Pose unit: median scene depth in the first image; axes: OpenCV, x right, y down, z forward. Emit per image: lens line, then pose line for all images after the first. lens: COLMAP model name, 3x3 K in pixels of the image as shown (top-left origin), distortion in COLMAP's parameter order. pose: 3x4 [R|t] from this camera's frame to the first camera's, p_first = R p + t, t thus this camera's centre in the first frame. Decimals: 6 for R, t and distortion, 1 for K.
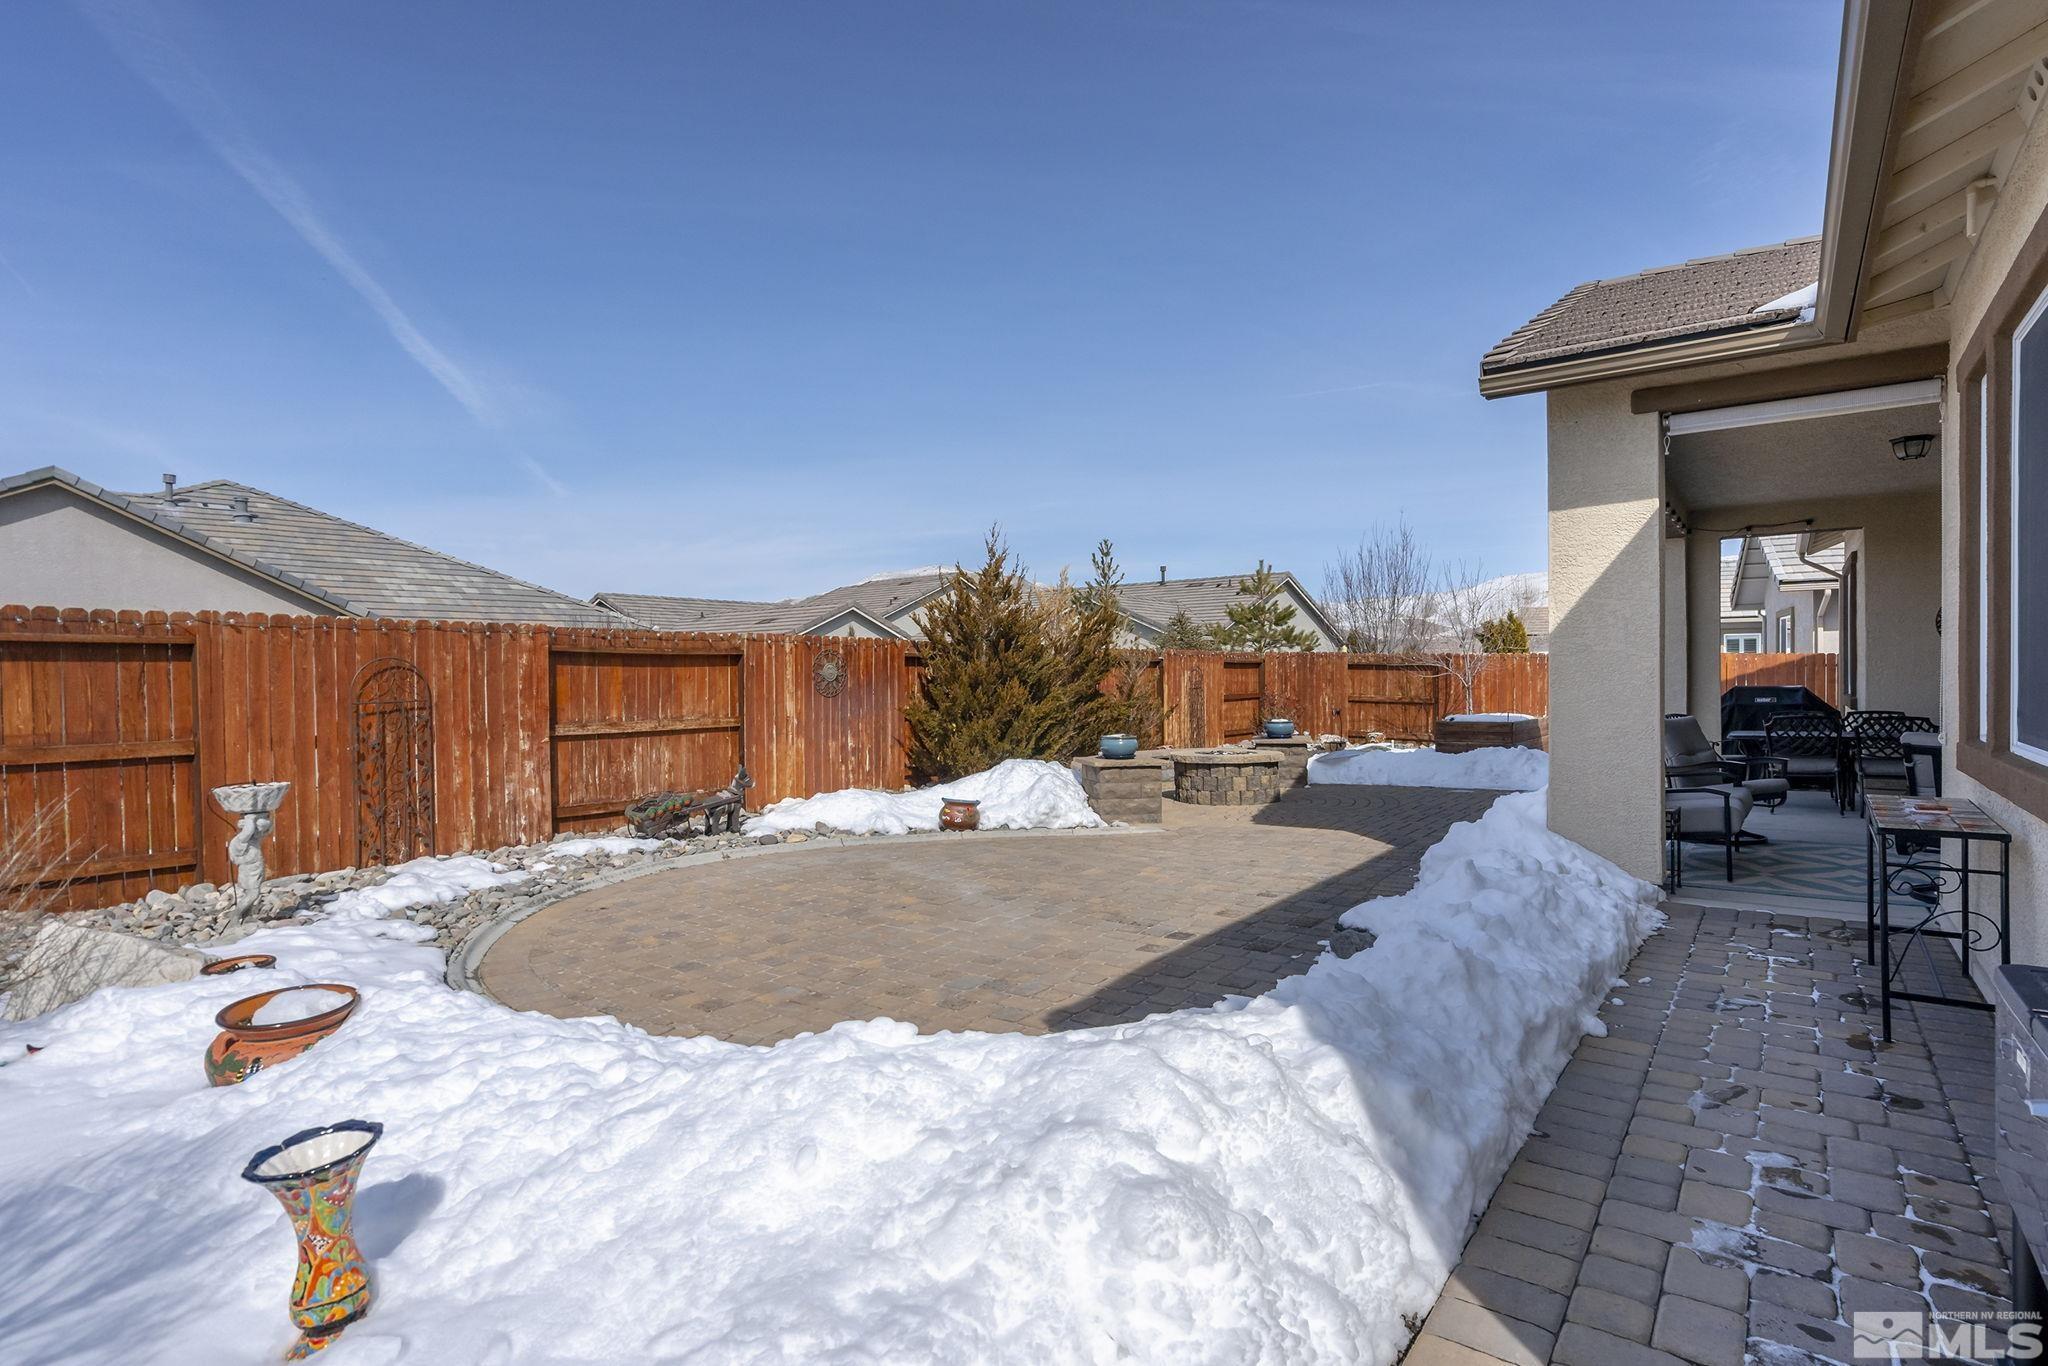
lens RADIAL K [[987.6, 0, 1040.5], [0, 987.6, 683.1], [0, 0, 1]] dist [0.001098, 0.001022]
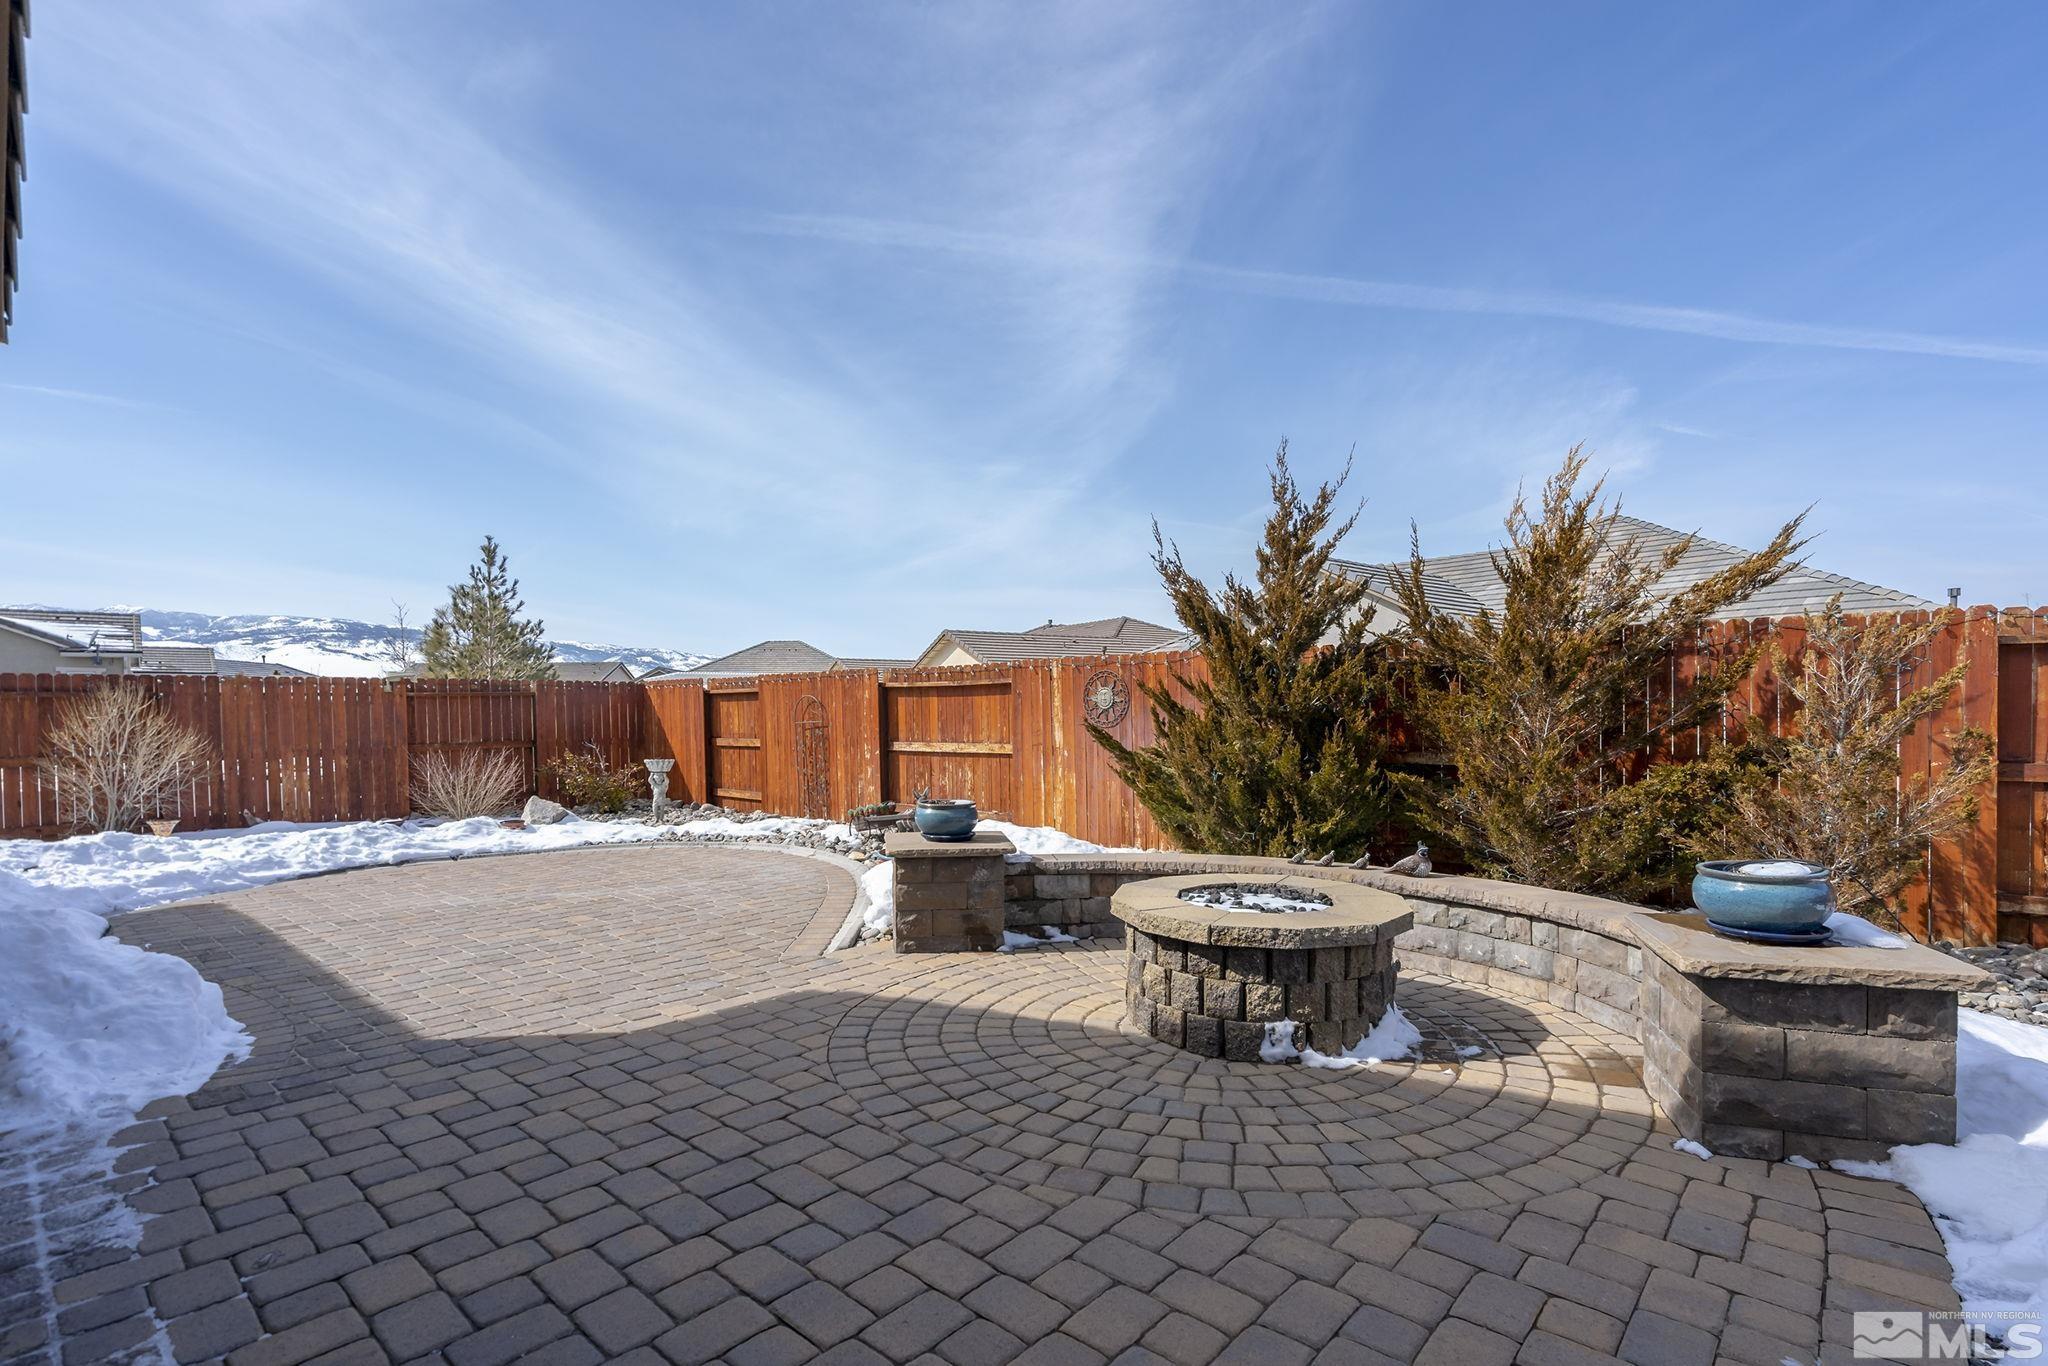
lens RADIAL K [[987.6, 0, 1021.8], [0, 987.6, 700.1], [0, 0, 1]] dist [0.001098, 0.001022]
pose [[-0.136010, -0.001977, -0.990705, 0.320423], [0.010455, 0.999939, -0.003431, -0.003647], [0.990652, -0.010824, -0.135981, 0.524866]]
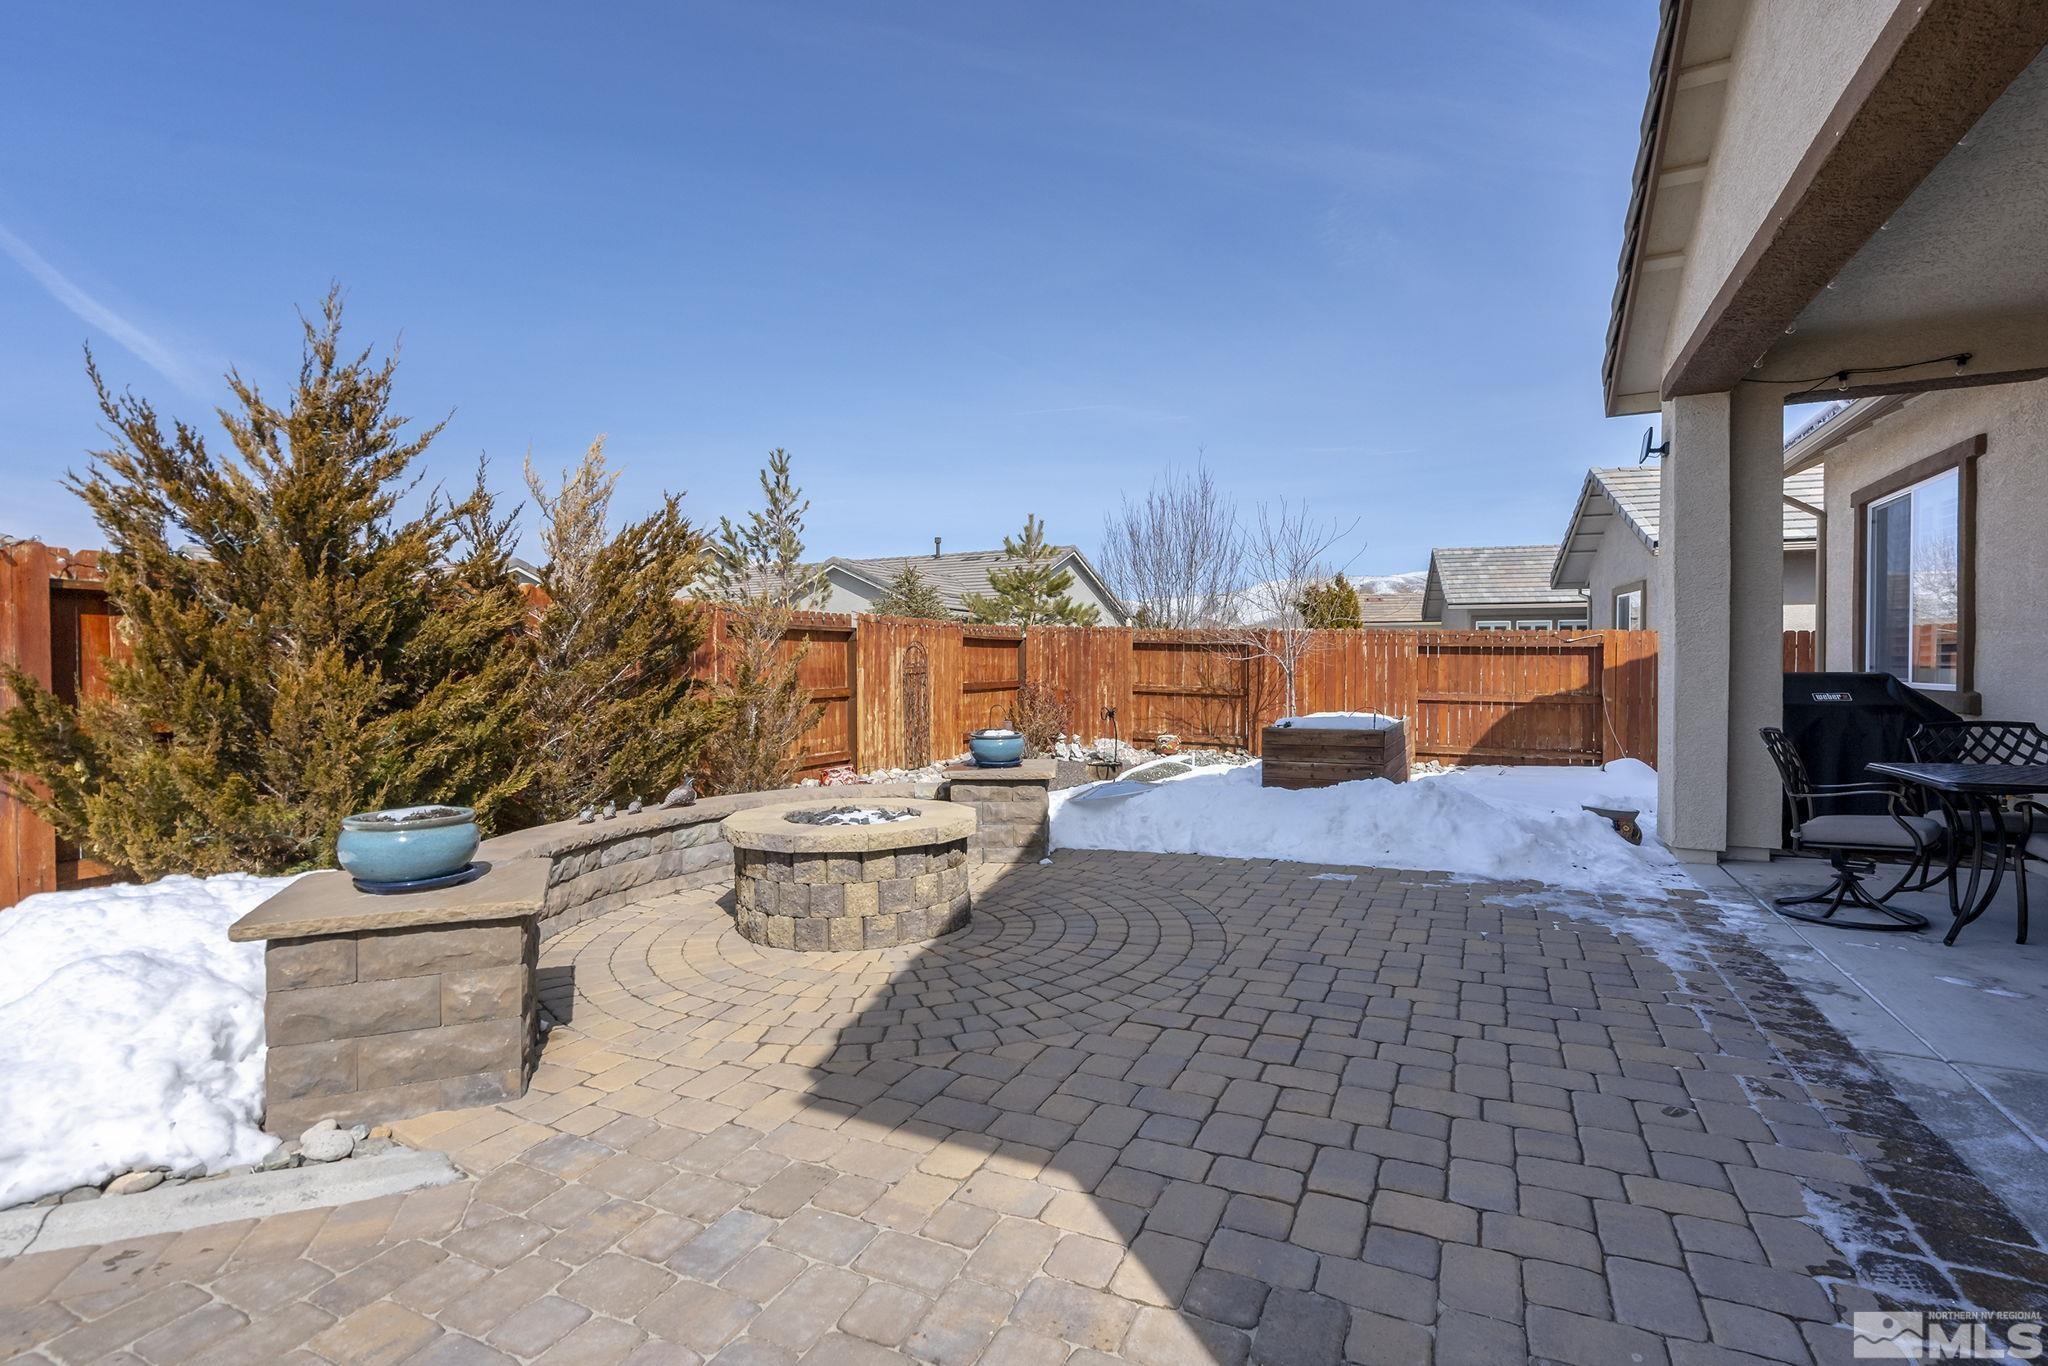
lens RADIAL K [[987.6, 0, 1025.8], [0, 987.6, 678.0], [0, 0, 1]] dist [0.001098, 0.001022]
pose [[0.982582, 0.004149, 0.185782, 0.099005], [-0.005512, 0.999962, 0.006822, 0.002873], [-0.185747, -0.007727, 0.982567, 0.298783]]
